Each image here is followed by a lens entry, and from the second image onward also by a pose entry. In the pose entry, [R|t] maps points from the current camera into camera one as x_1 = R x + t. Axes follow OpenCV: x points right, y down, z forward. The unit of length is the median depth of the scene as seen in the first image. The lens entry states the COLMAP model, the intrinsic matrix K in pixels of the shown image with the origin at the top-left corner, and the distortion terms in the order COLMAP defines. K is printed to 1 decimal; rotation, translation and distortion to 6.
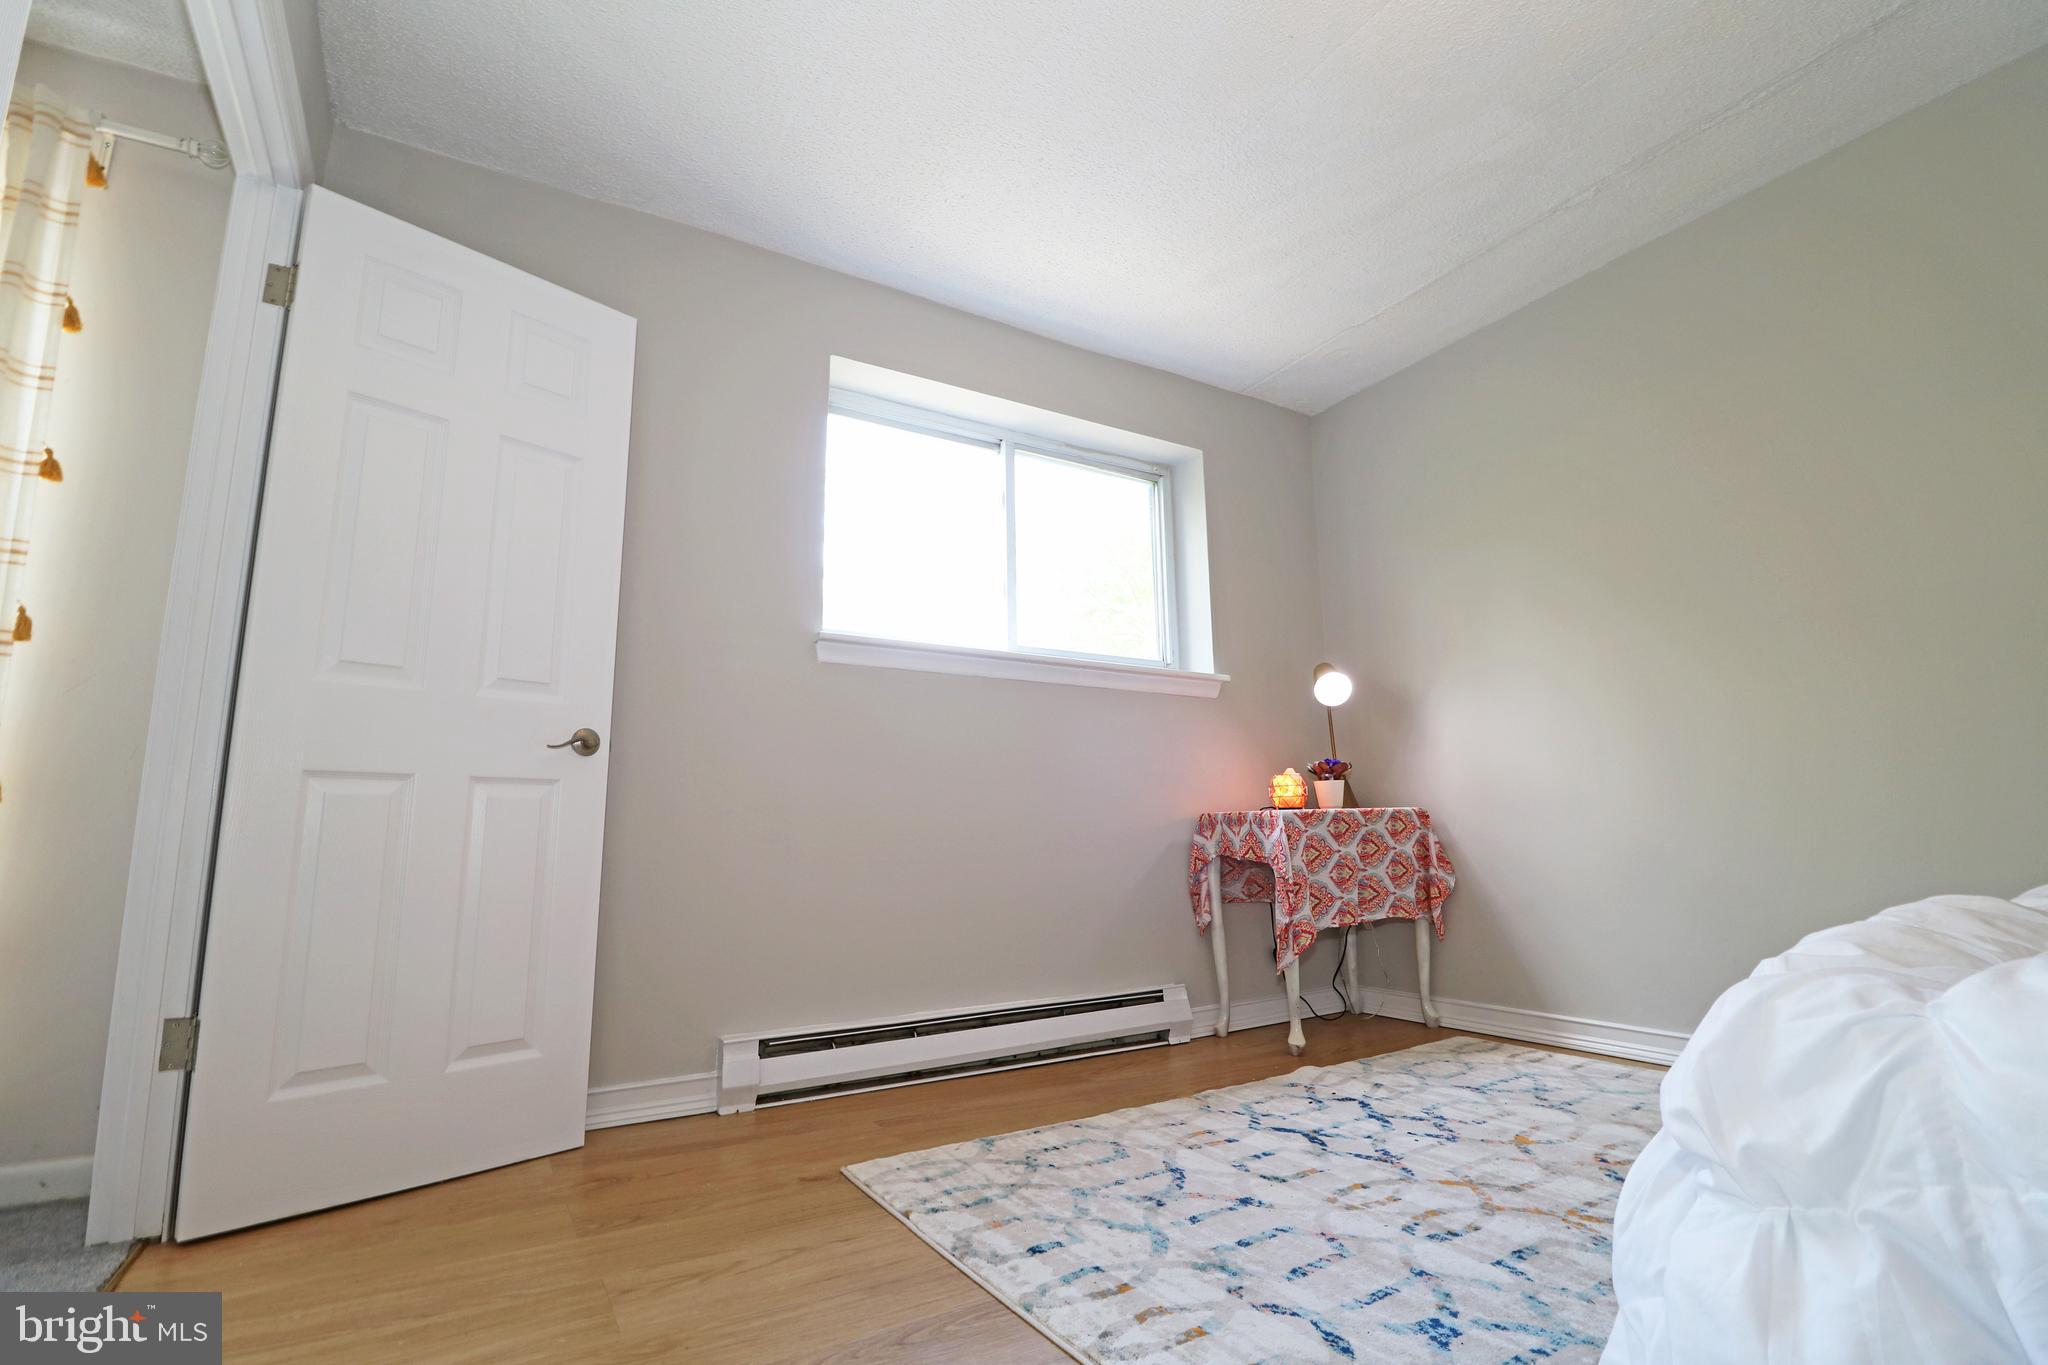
lens RADIAL K [[948.8, 0, 1032.9], [0, 948.8, 673.9], [0, 0, 1]] dist [0.001192, -0.012562]
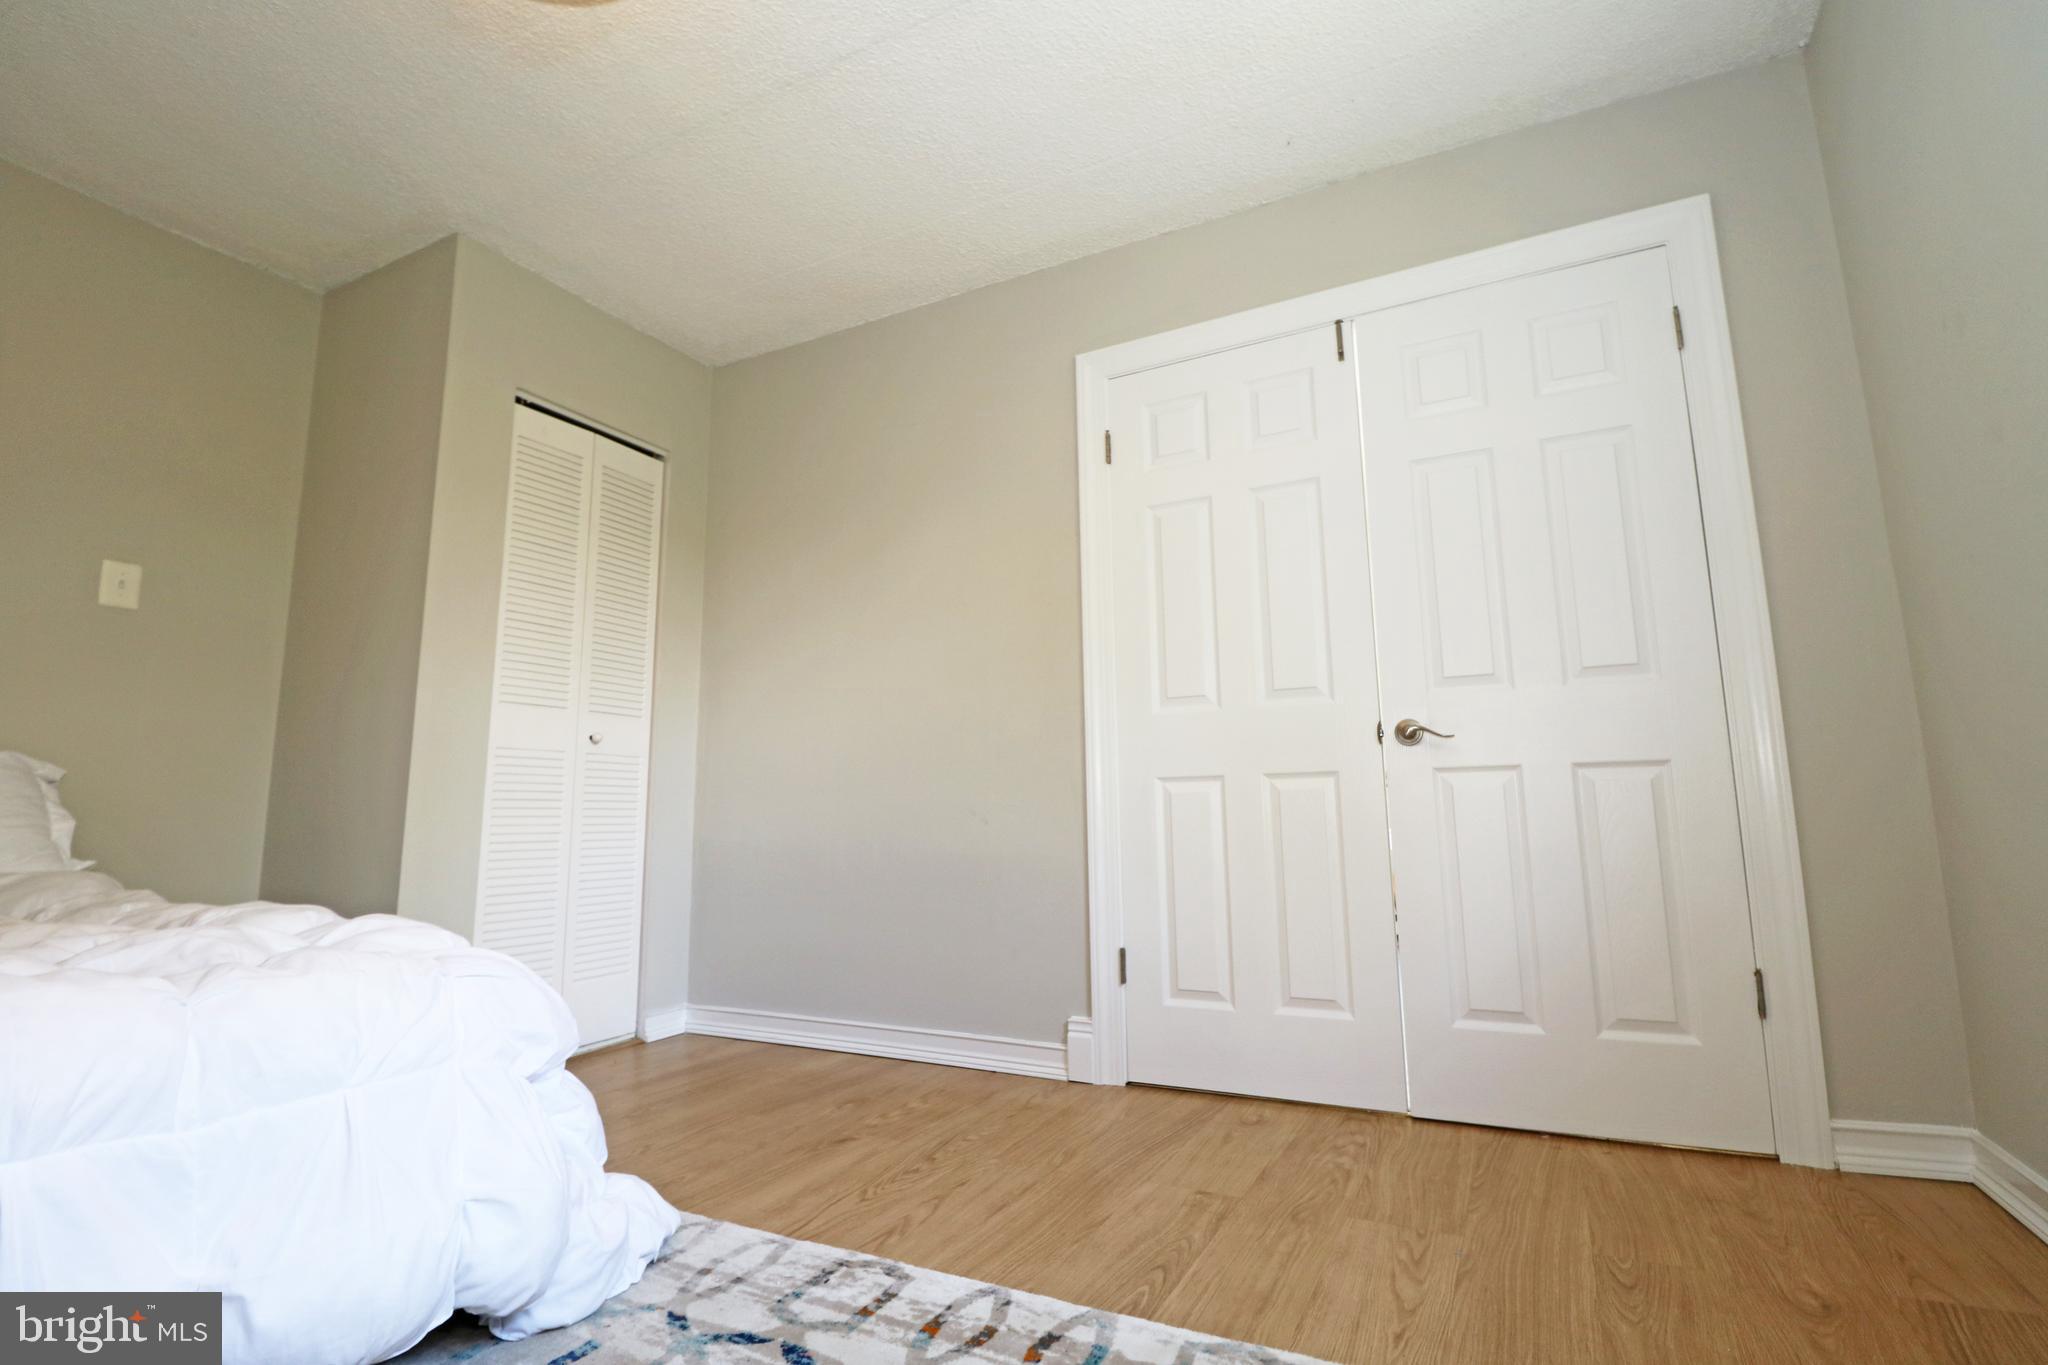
lens RADIAL K [[948.8, 0, 1032.9], [0, 948.8, 673.9], [0, 0, 1]] dist [0.001192, -0.012562]
pose [[-0.858081, -0.051307, -0.510946, 0.604314], [0.113860, 0.951220, -0.286733, 0.305705], [0.500733, -0.304216, -0.810382, 1.985881]]
